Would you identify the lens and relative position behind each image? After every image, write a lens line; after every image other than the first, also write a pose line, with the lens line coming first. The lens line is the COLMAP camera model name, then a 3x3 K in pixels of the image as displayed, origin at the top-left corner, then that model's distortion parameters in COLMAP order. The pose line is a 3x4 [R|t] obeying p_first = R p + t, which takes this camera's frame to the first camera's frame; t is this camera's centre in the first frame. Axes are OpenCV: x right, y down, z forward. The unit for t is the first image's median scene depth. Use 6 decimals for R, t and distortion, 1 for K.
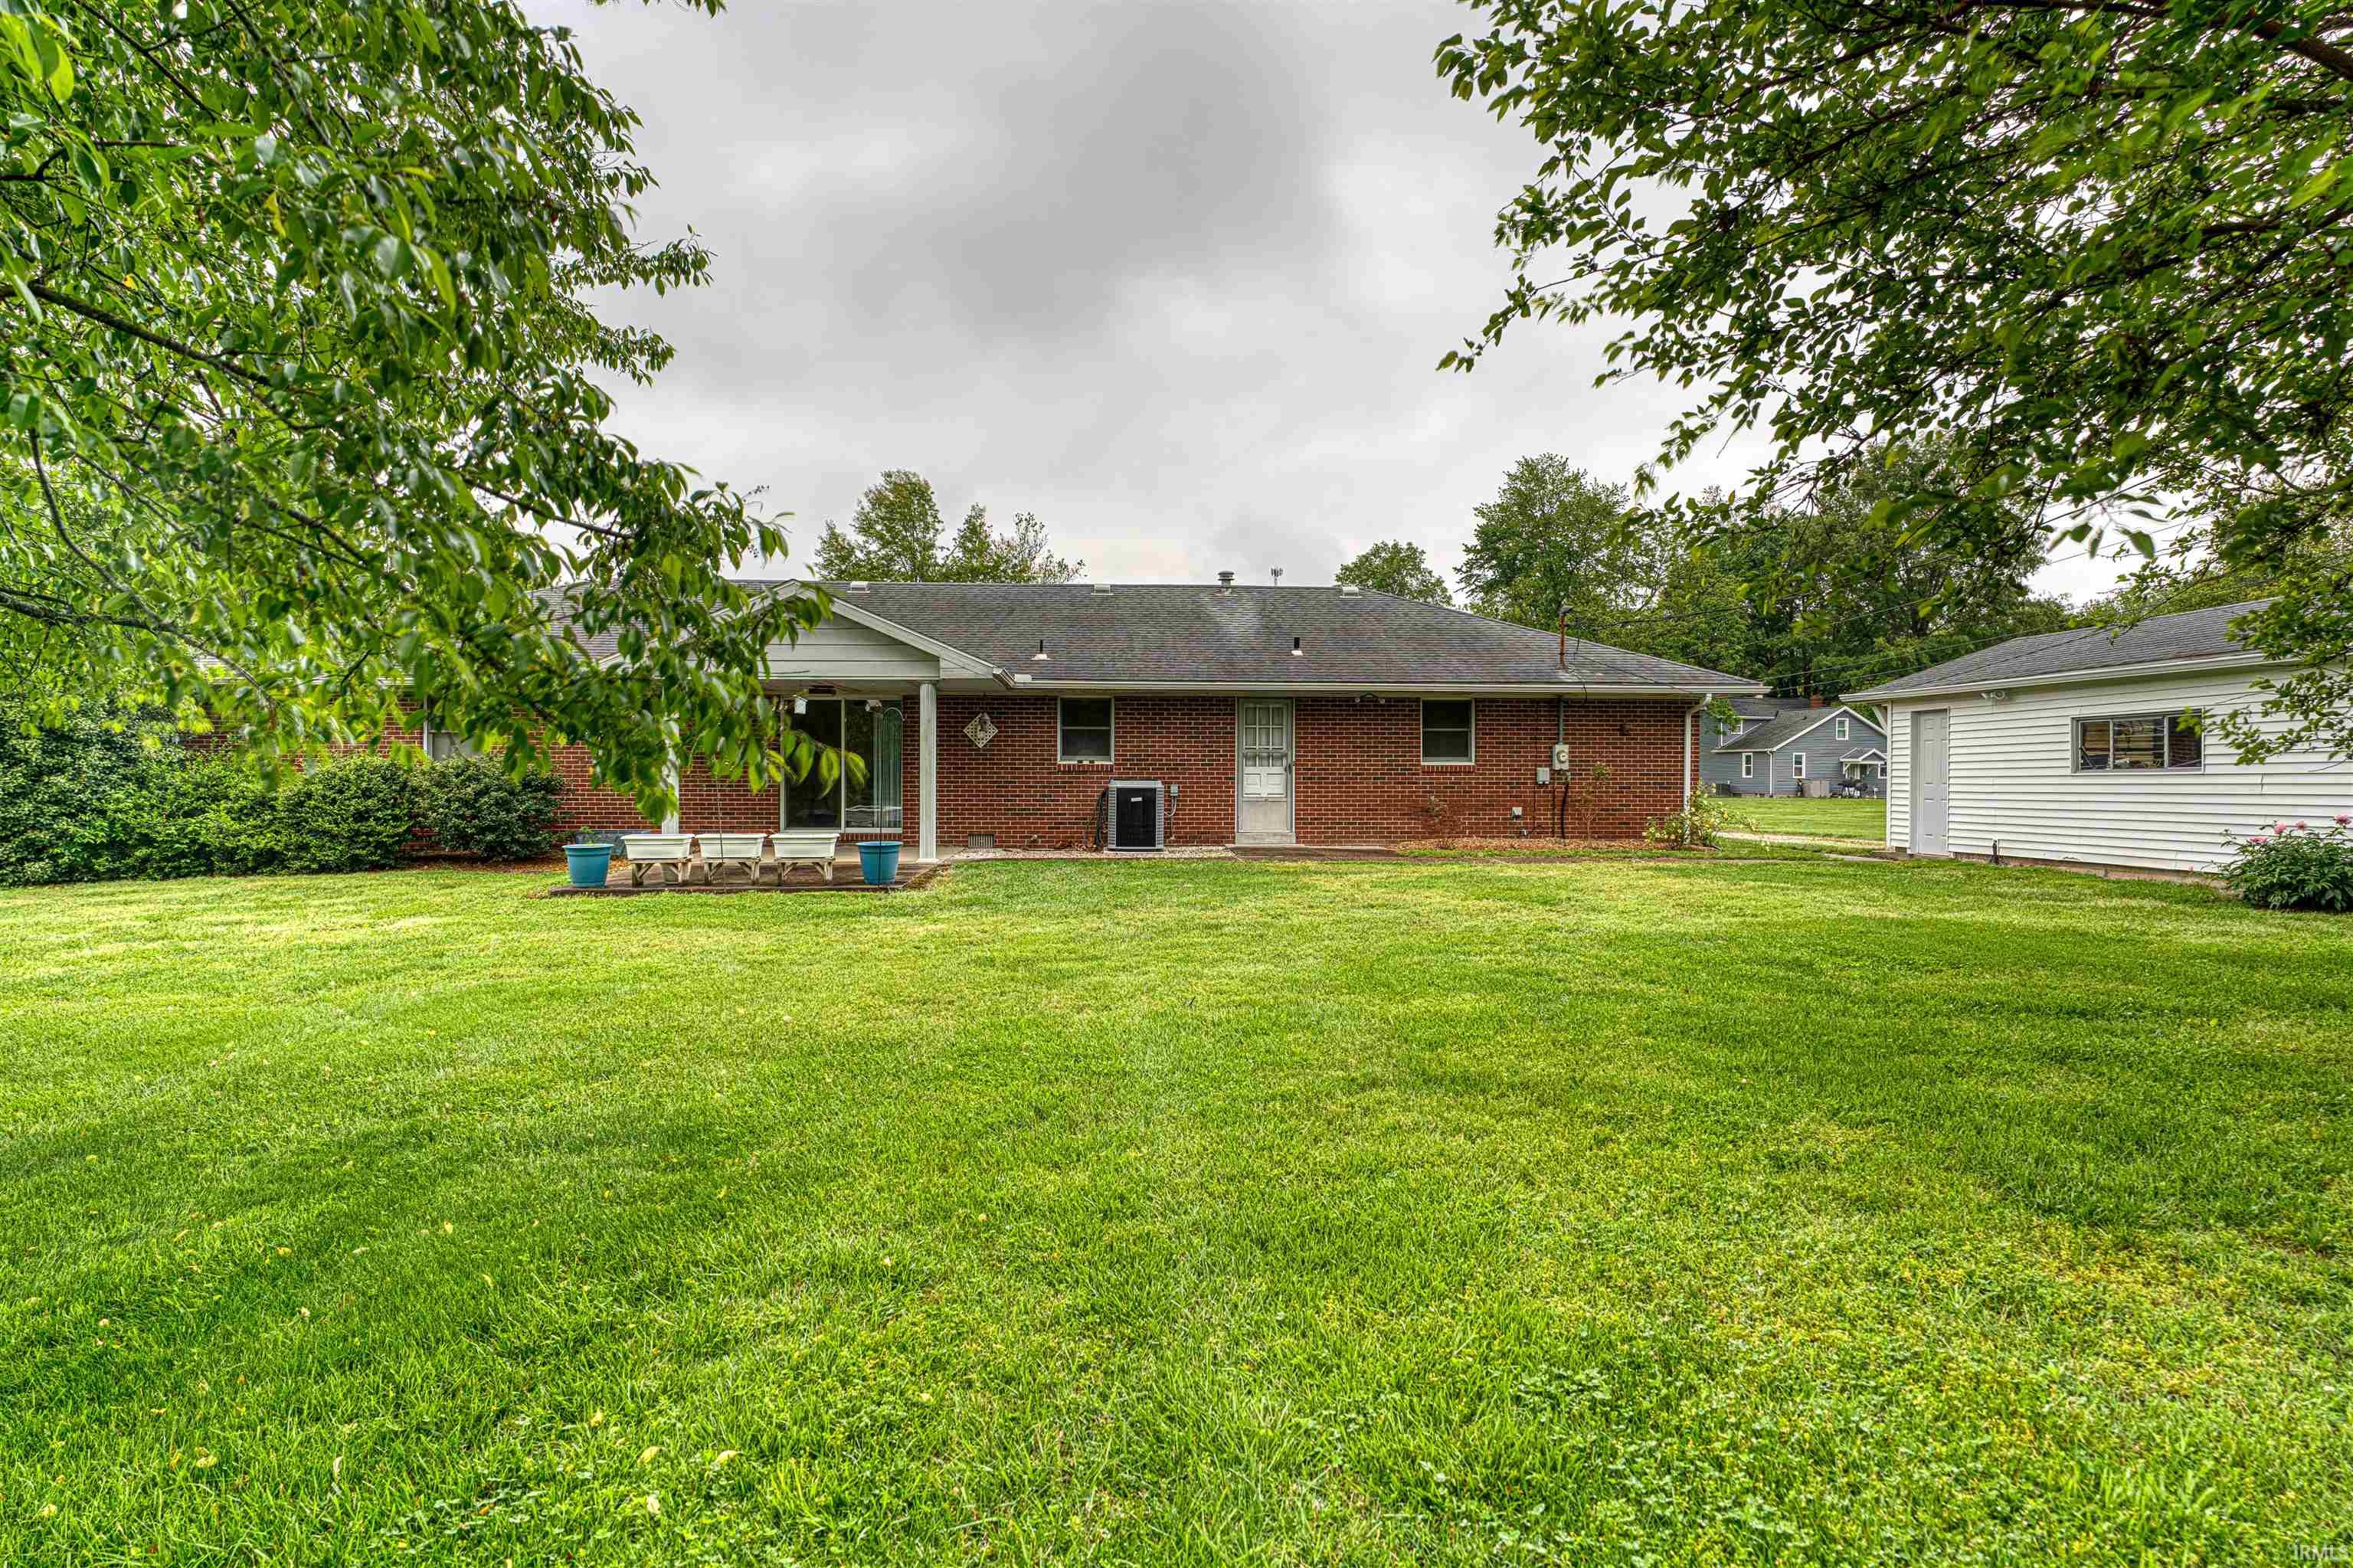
lens RADIAL K [[1274.4, 0, 1182.9], [0, 1274.4, 789.8], [0, 0, 1]] dist [-0.000279, 0.001630]
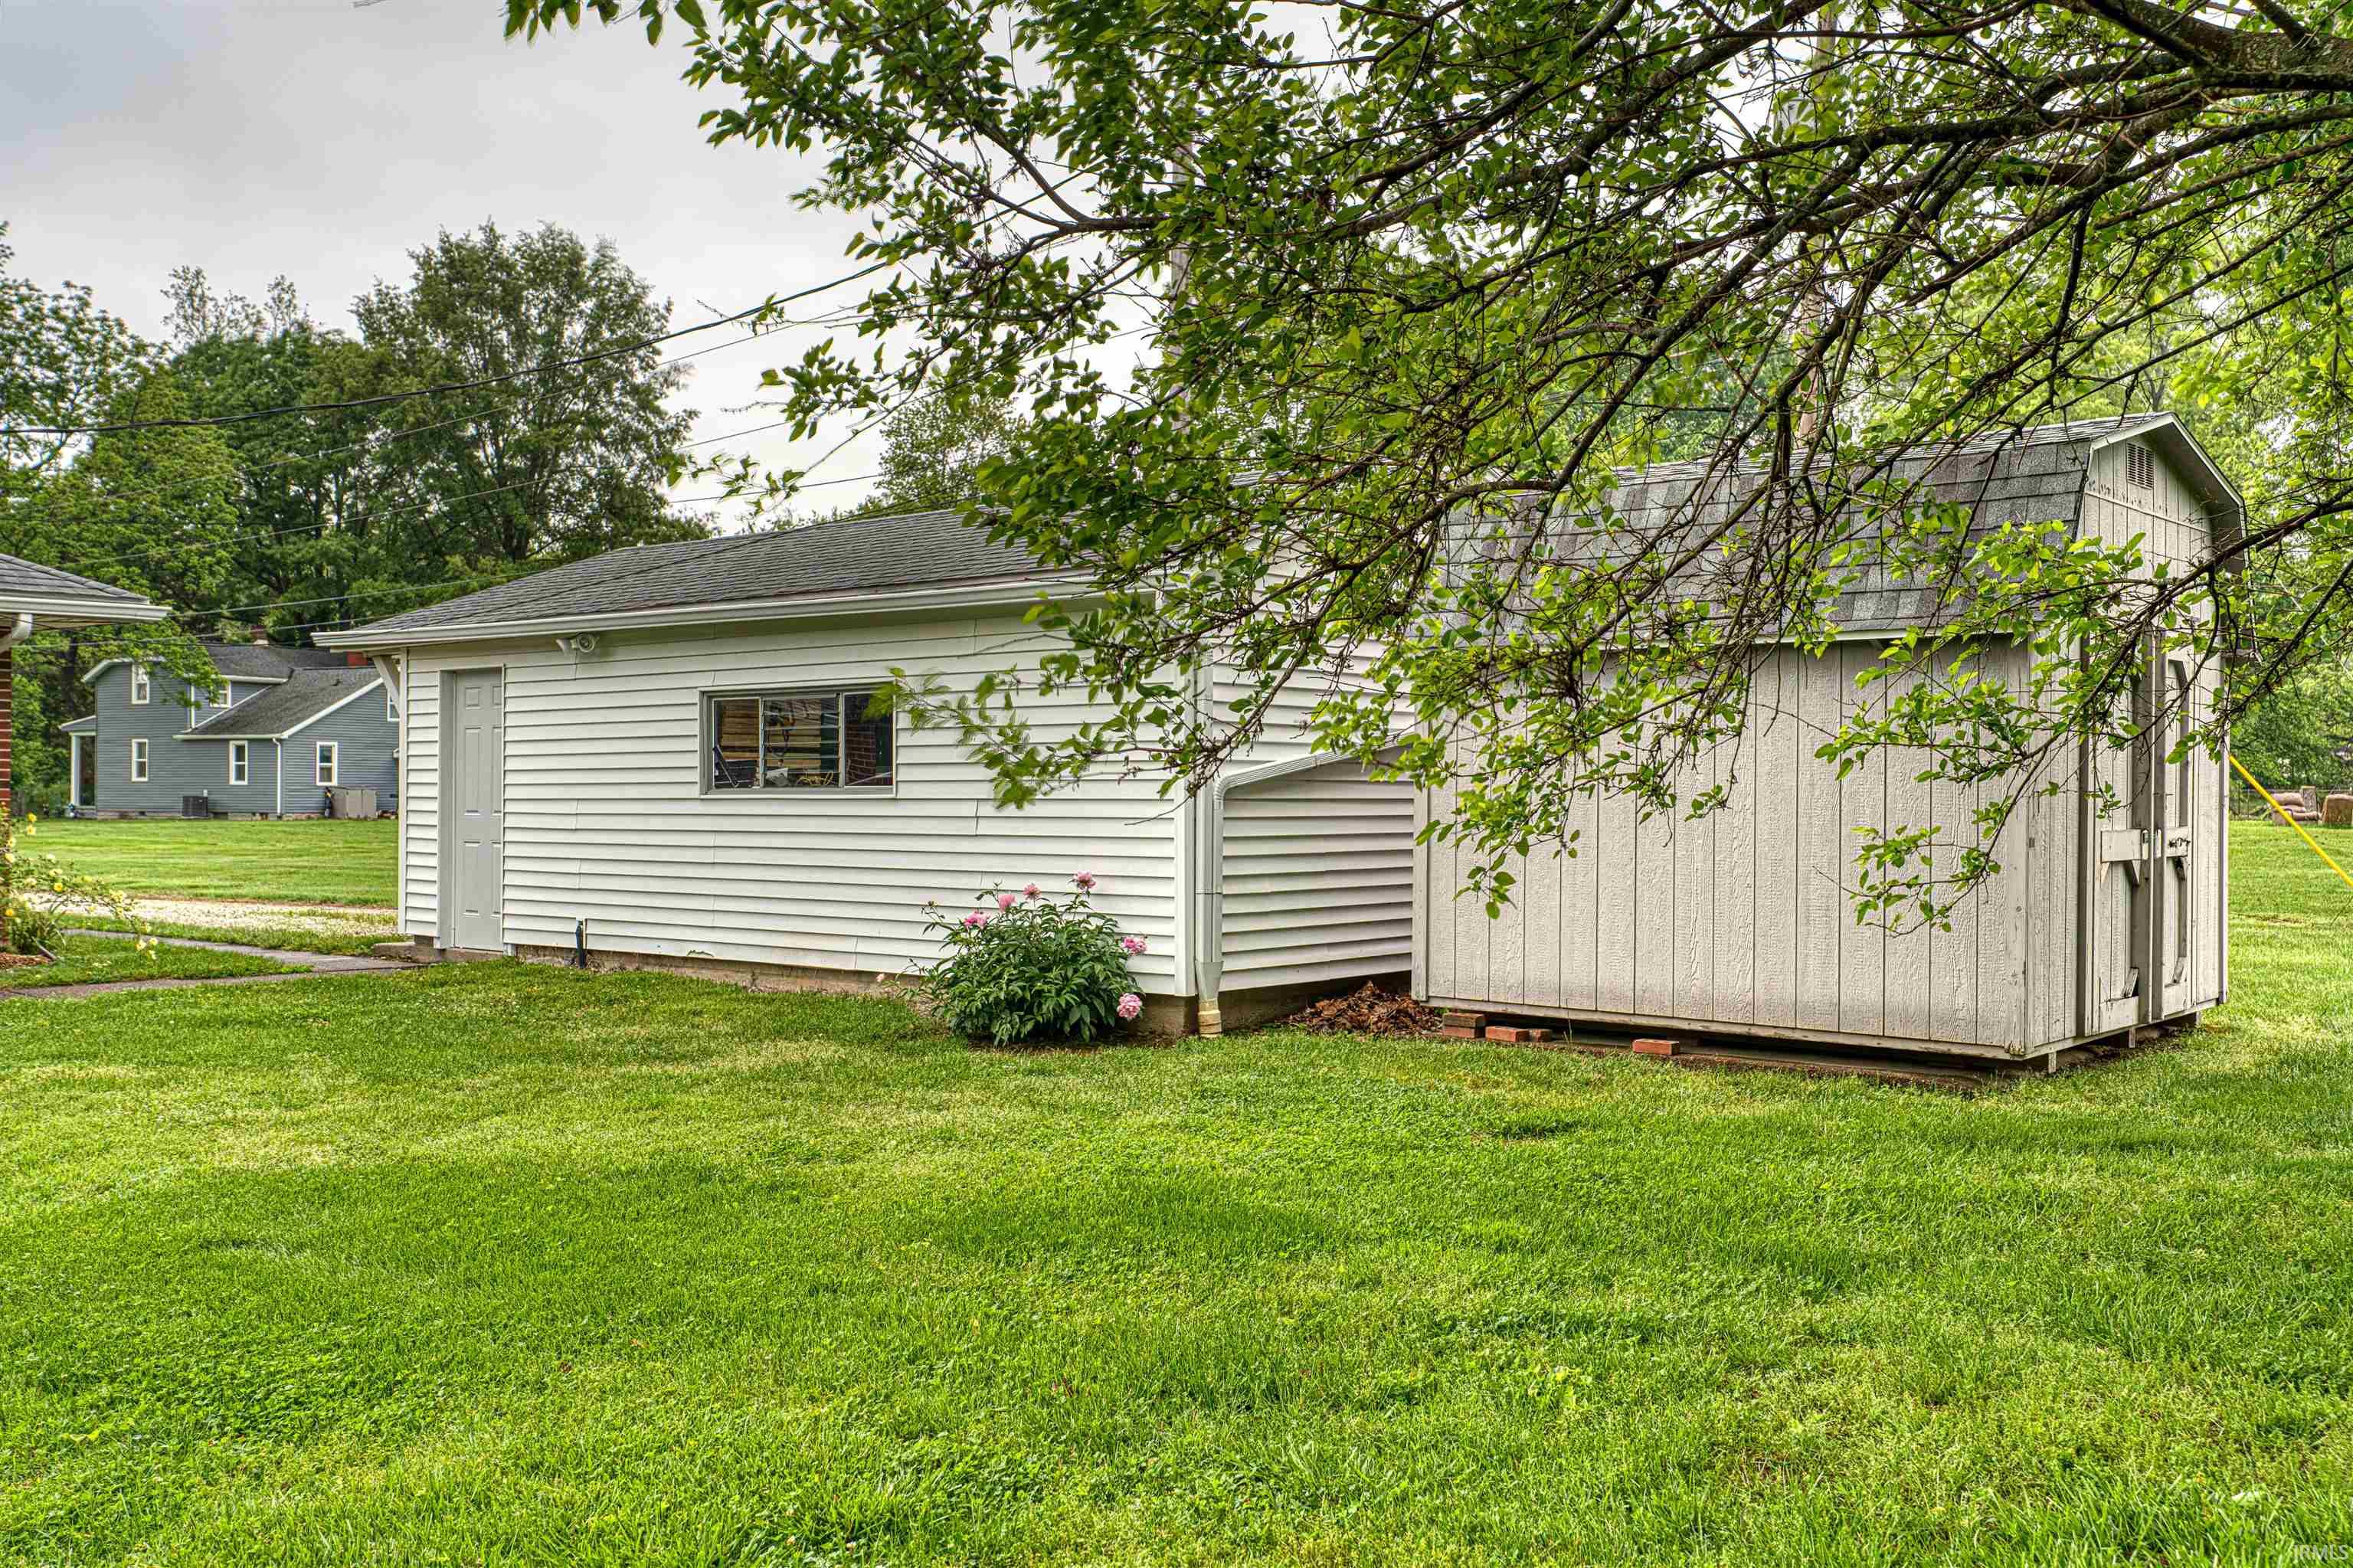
lens RADIAL K [[2124.5, 0, 1181.3], [0, 2124.5, 785.5], [0, 0, 1]] dist [-0.026079, -0.013321]
pose [[0.681310, 0.000043, 0.731995, 0.193840], [0.005015, 0.999976, -0.004726, -0.012425], [-0.731978, 0.006891, 0.681294, 0.259770]]
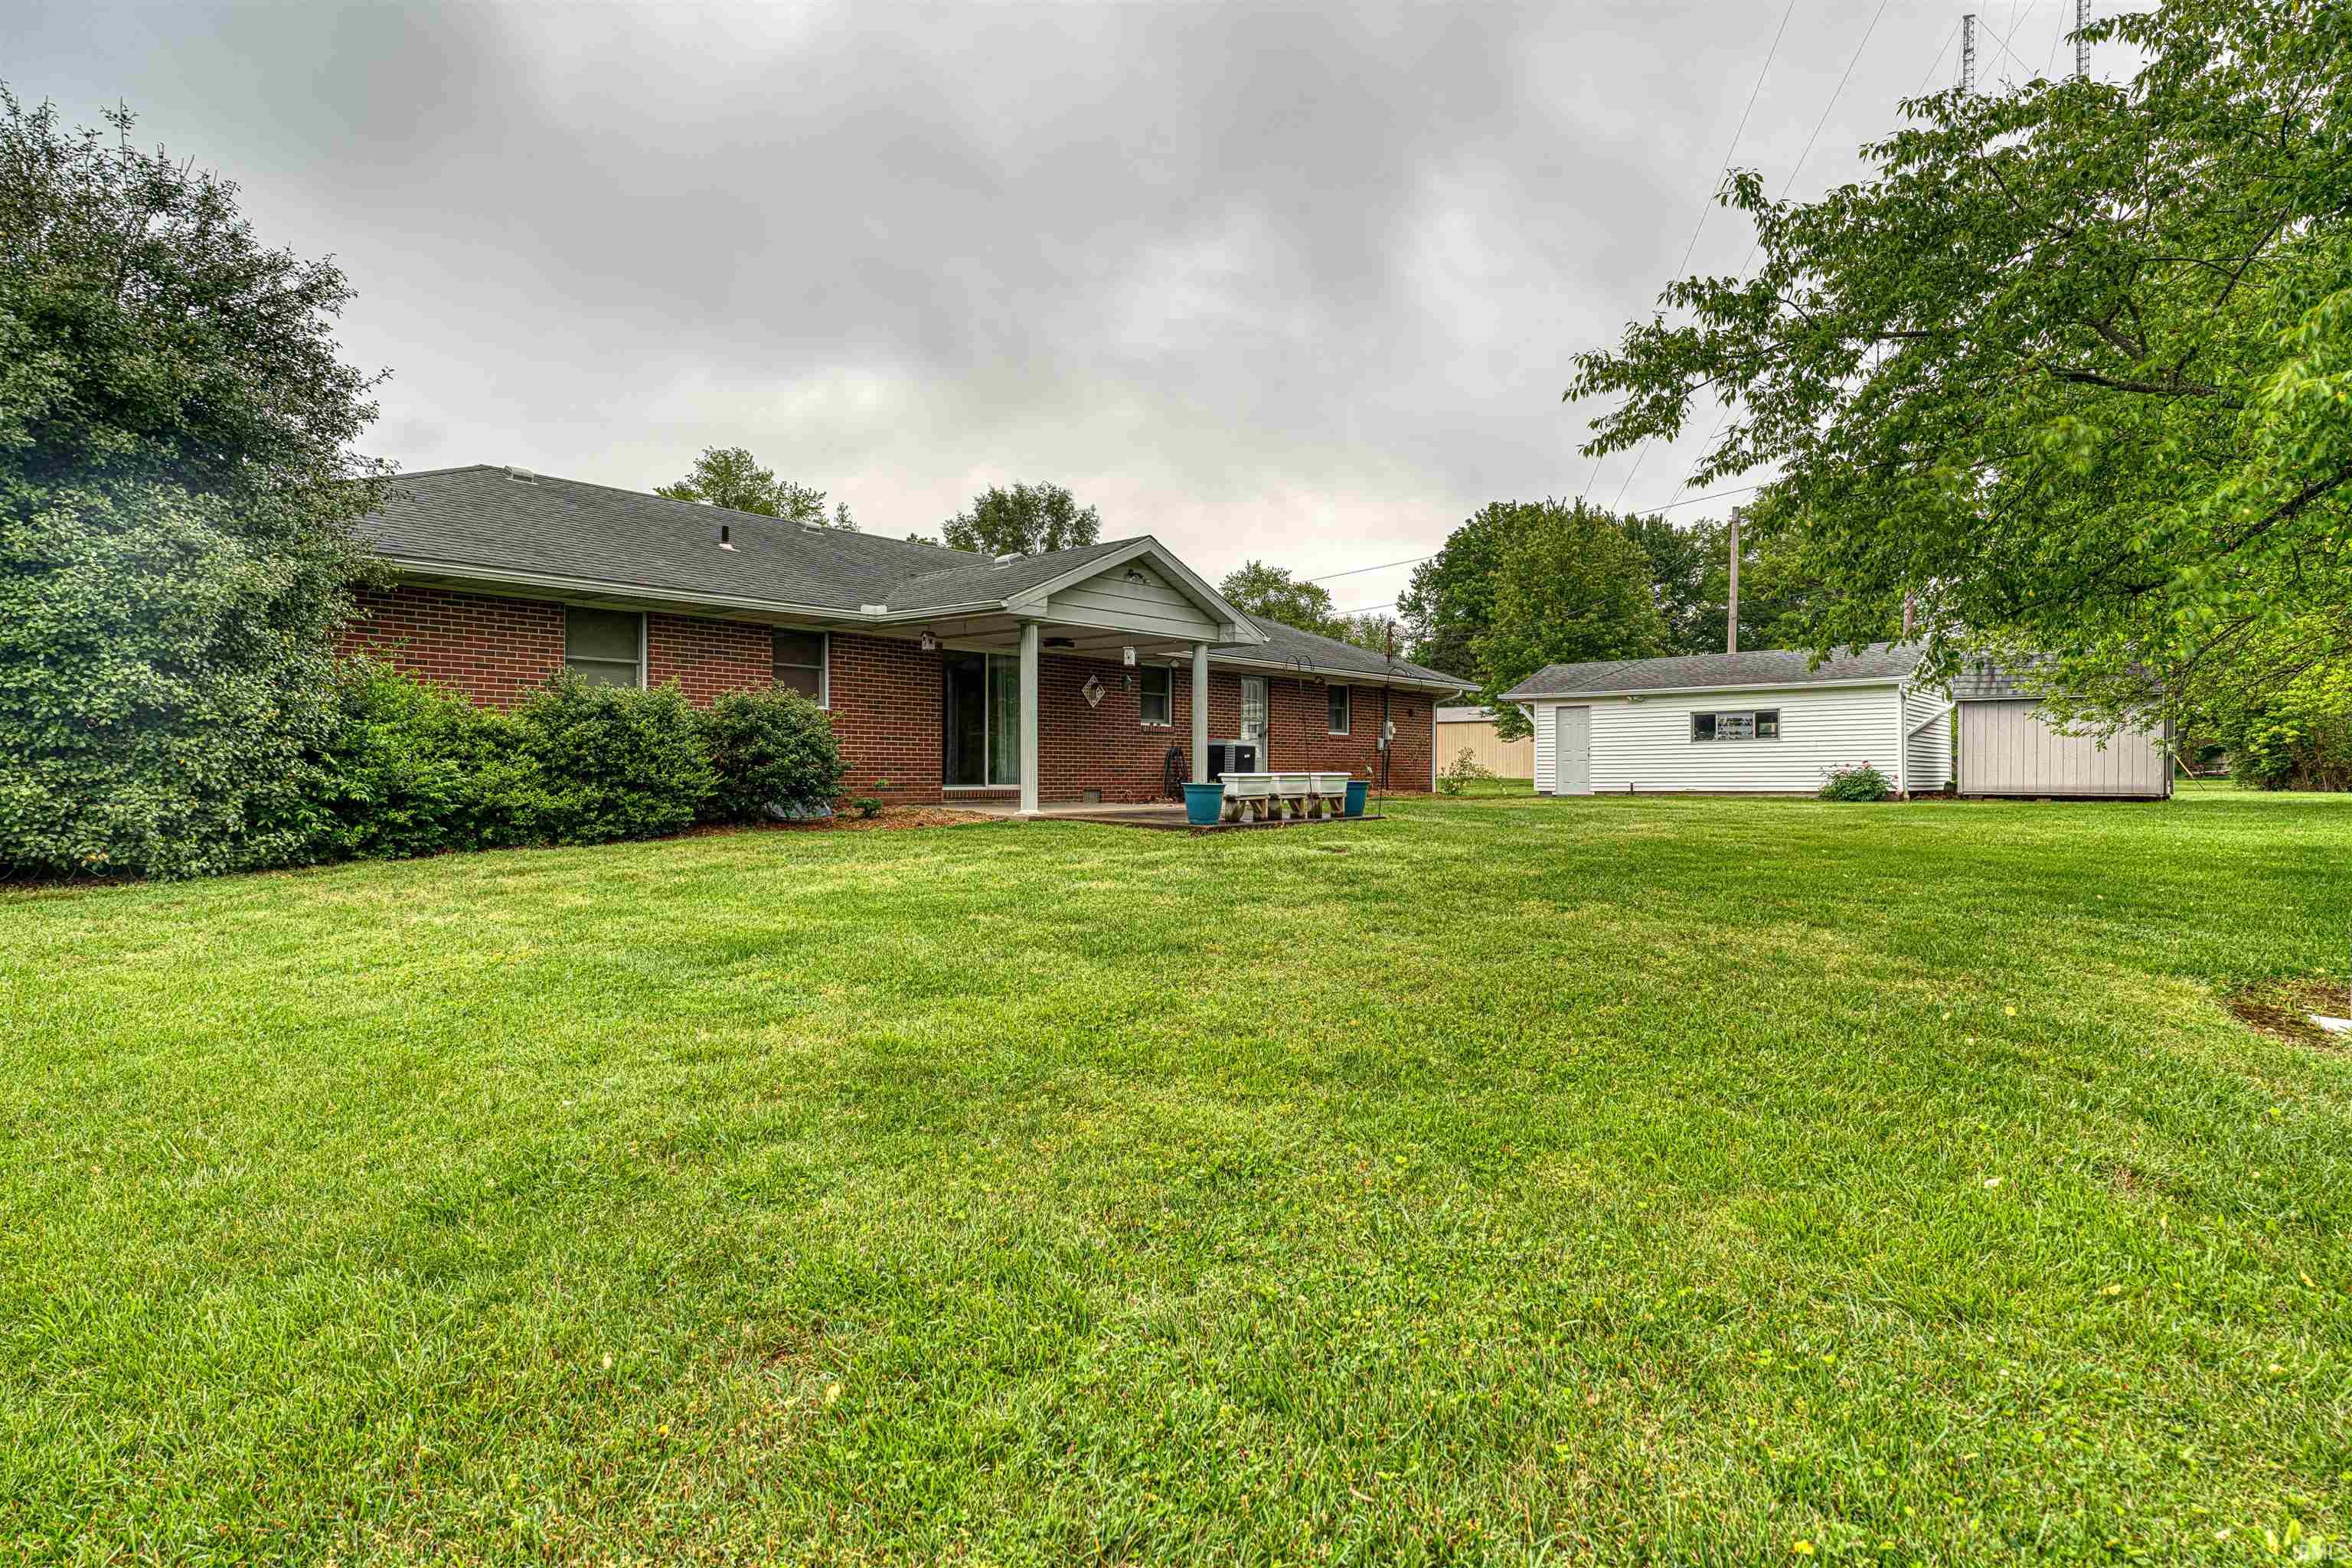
lens RADIAL K [[1273.8, 0, 1170.9], [0, 1273.8, 782.6], [0, 0, 1]] dist [-0.000279, 0.001630]
pose [[0.694543, -0.005447, 0.719431, -1.220793], [0.011403, 0.999929, -0.003438, 0.045747], [-0.719361, 0.010592, 0.694556, 0.297017]]
